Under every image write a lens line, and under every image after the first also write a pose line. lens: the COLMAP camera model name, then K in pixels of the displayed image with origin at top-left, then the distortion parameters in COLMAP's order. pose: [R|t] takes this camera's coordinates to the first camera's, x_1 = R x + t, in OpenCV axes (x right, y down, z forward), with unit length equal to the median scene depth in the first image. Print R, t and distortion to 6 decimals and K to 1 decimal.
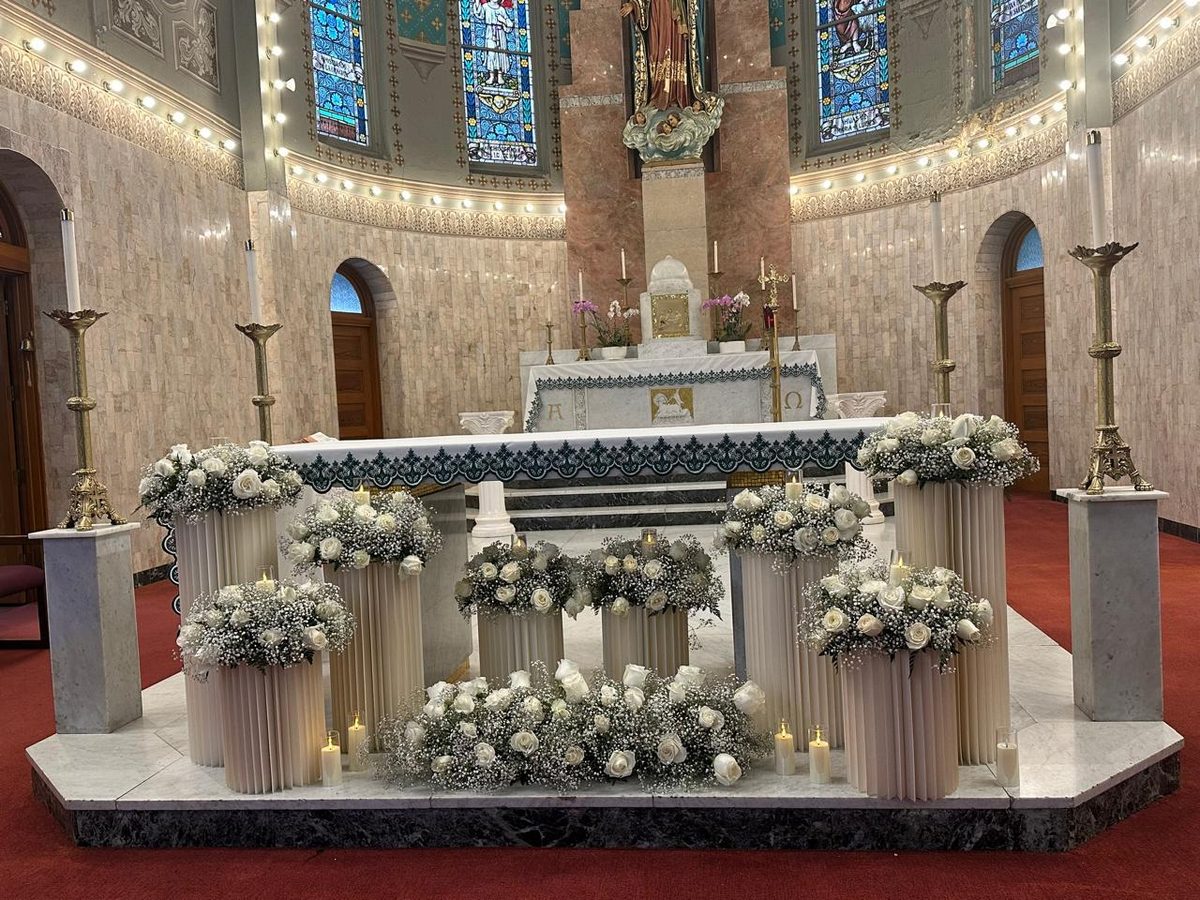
lens RADIAL K [[991.1, 0, 600.0], [0, 991.1, 450.0], [0, 0, 1]] dist [0.220038, -0.518565]
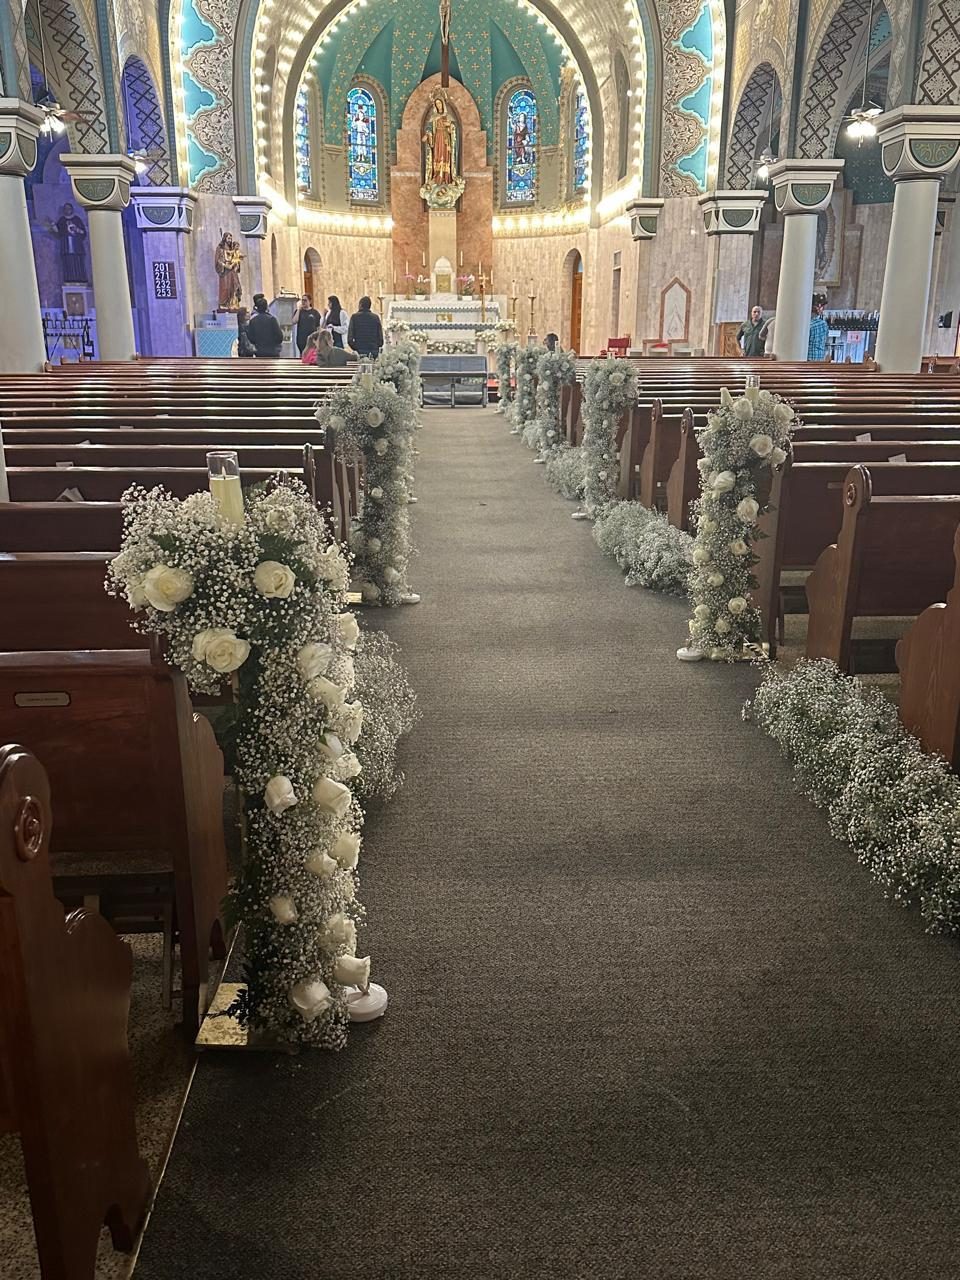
lens RADIAL K [[1057.1, 0, 480.0], [0, 1057.1, 640.0], [0, 0, 1]] dist [0.220038, -0.518565]
pose [[0.984280, -0.000046, 0.176616, -0.271788], [-0.040984, 0.972645, 0.228653, 0.099260], [-0.171796, -0.232297, 0.957353, -1.559726]]
